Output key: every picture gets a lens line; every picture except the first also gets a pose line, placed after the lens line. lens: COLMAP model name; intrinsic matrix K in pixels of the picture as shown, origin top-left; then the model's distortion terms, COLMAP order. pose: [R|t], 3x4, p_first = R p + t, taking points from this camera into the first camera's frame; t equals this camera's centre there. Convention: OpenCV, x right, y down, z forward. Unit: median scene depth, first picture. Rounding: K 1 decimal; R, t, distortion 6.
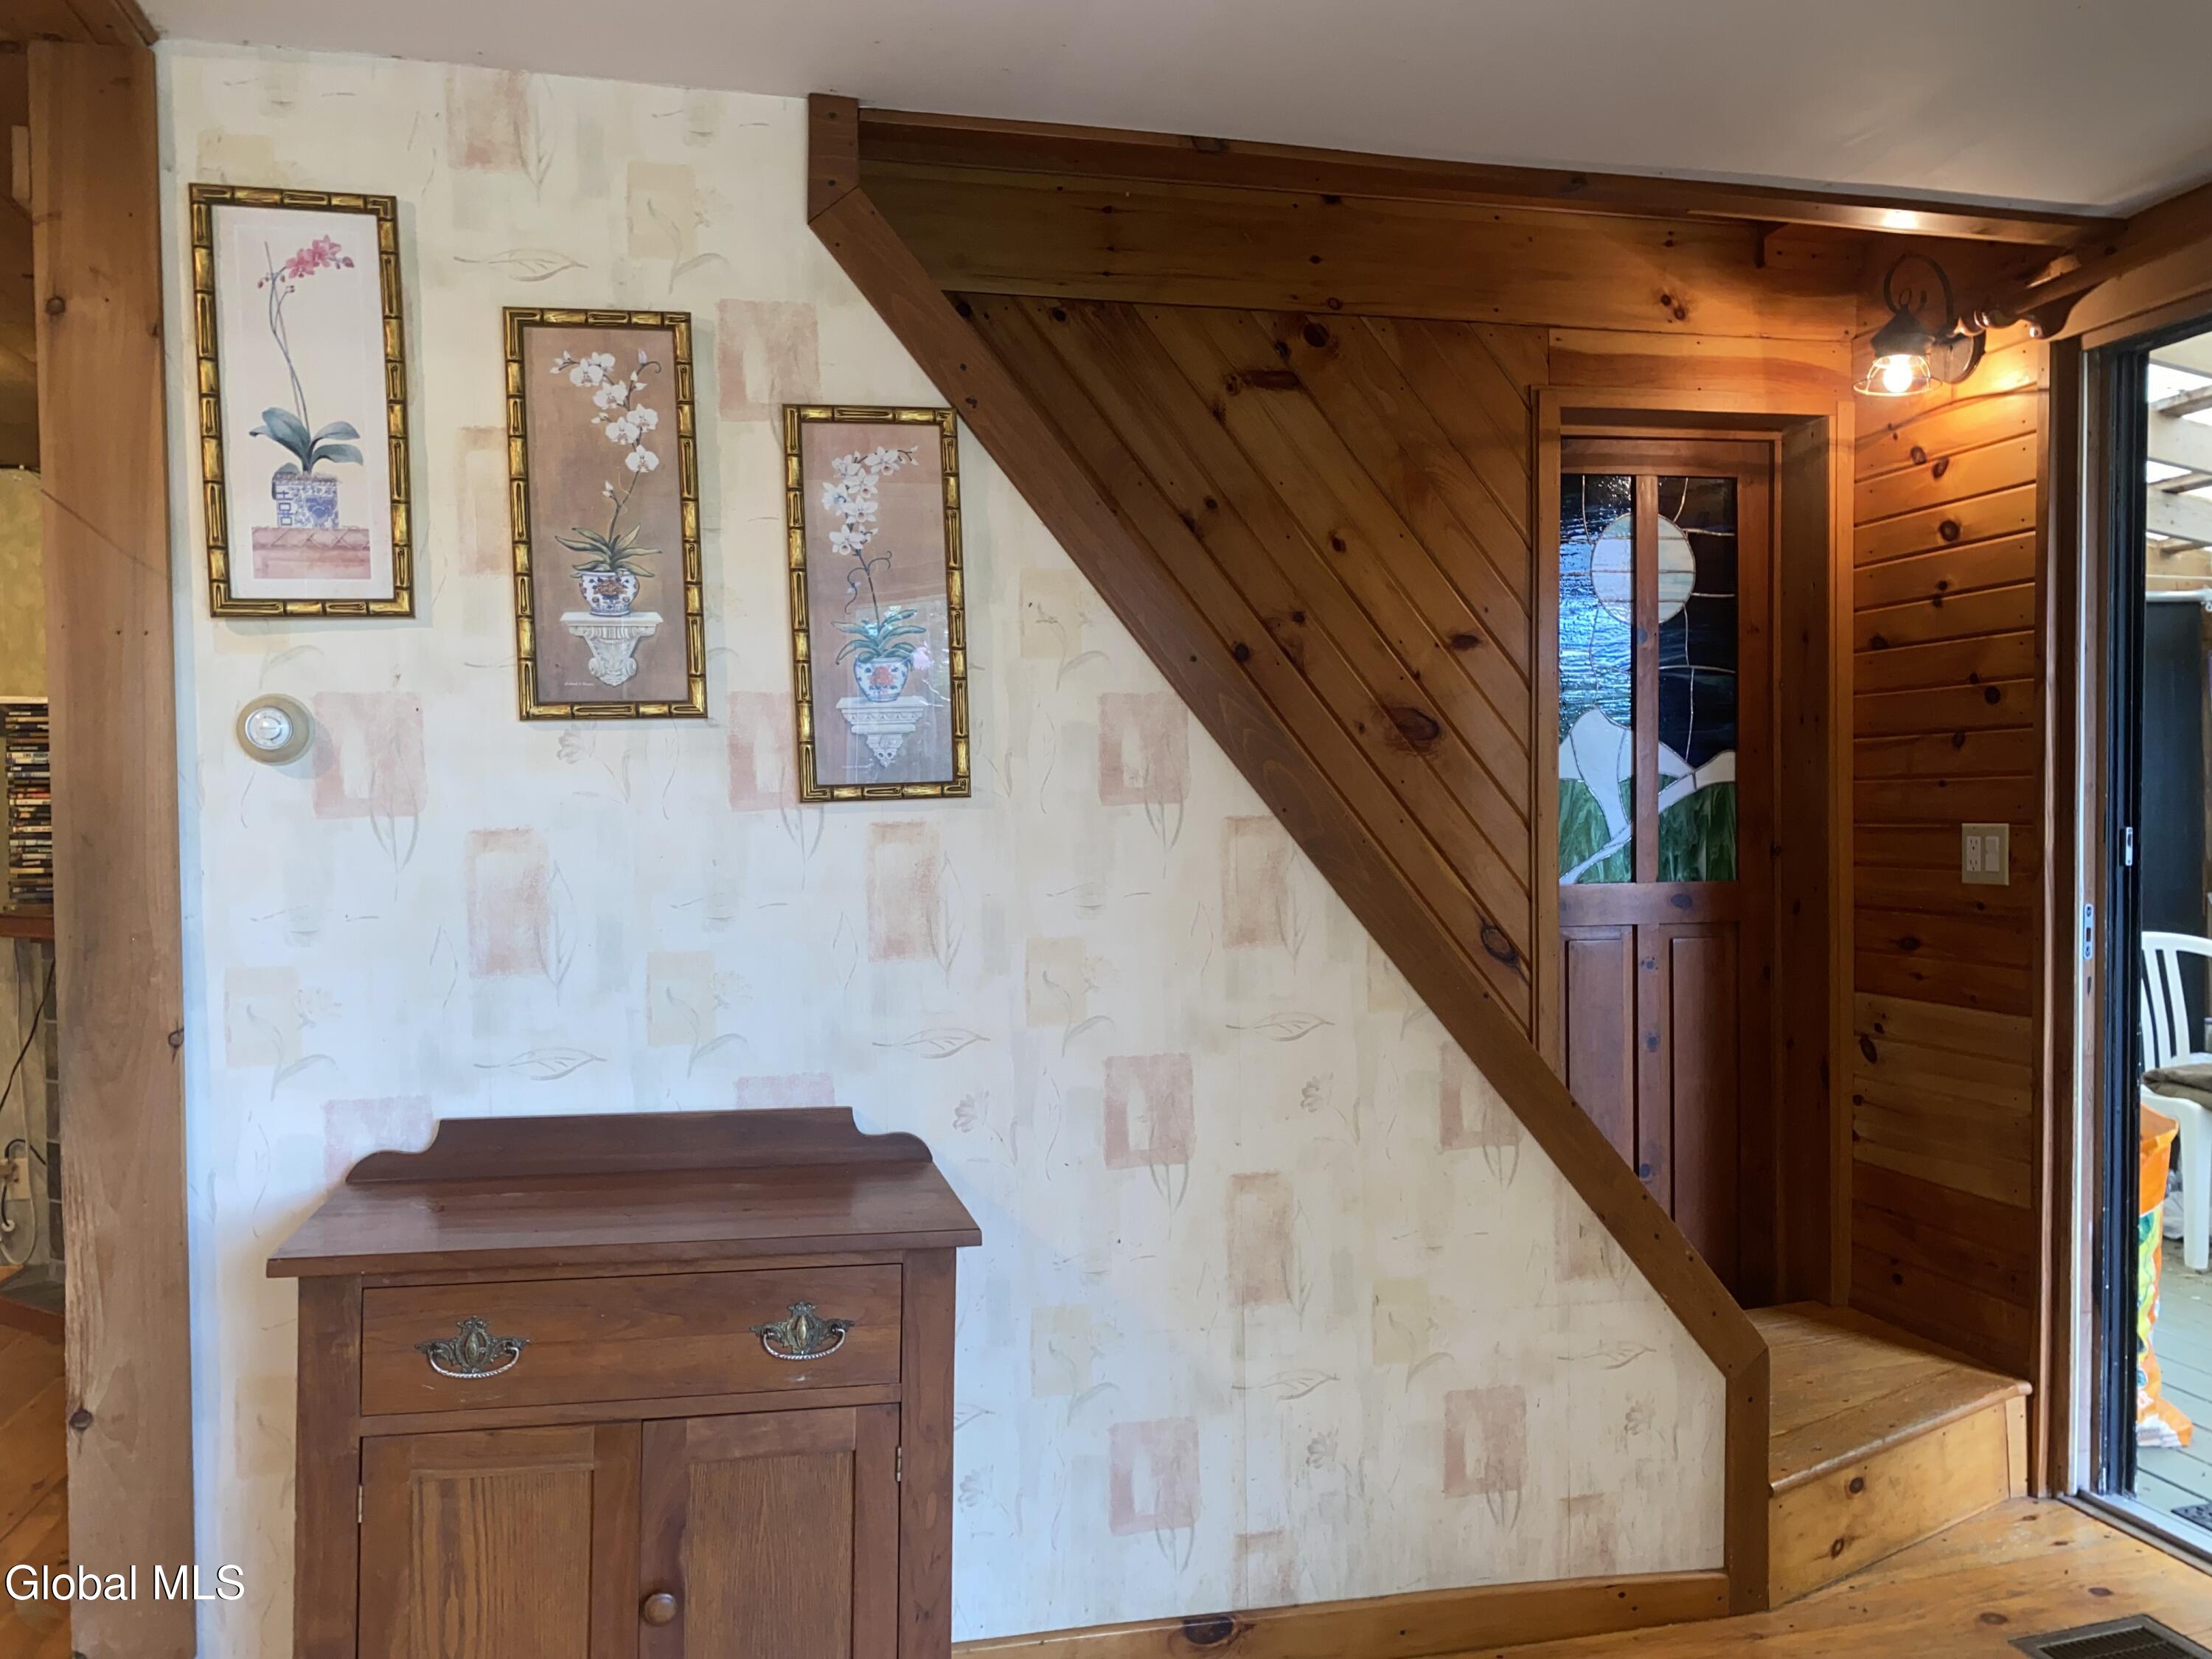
lens RADIAL K [[1669.6, 0, 1107.3], [0, 1669.6, 846.7], [0, 0, 1]] dist [0.031778, -0.029667]
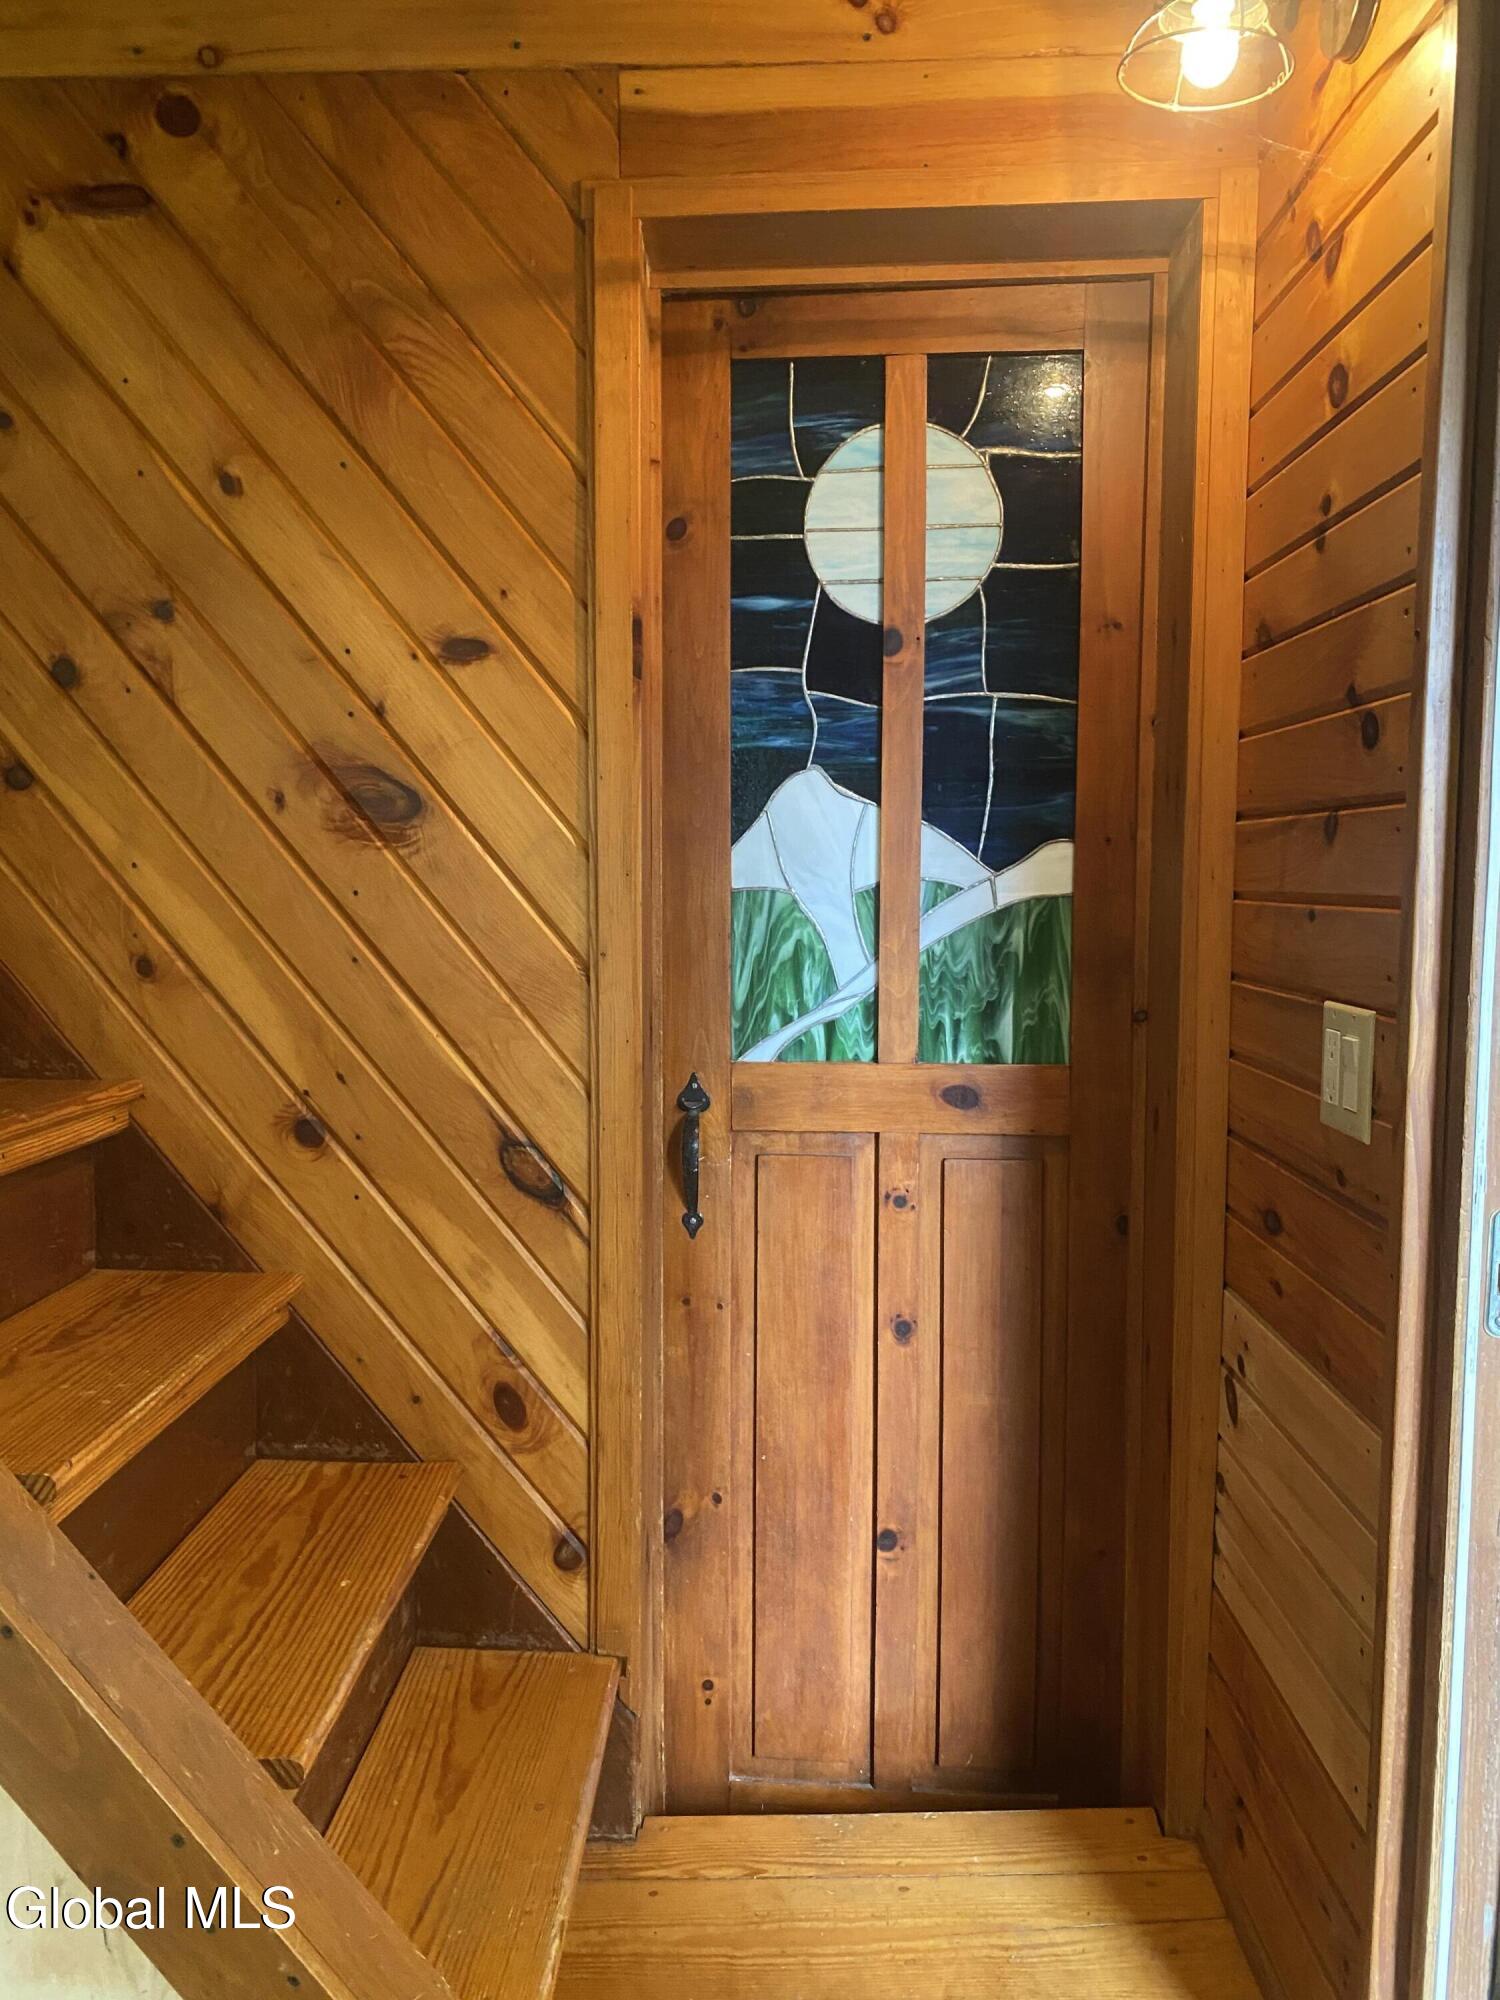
lens RADIAL K [[1509.6, 0, 744.7], [0, 1509.6, 991.1], [0, 0, 1]] dist [0.031778, -0.029667]
pose [[0.962696, 0.033959, -0.268445, 0.414078], [-0.018734, 0.998078, 0.059075, -0.034865], [0.269935, -0.051842, 0.961482, 0.476525]]
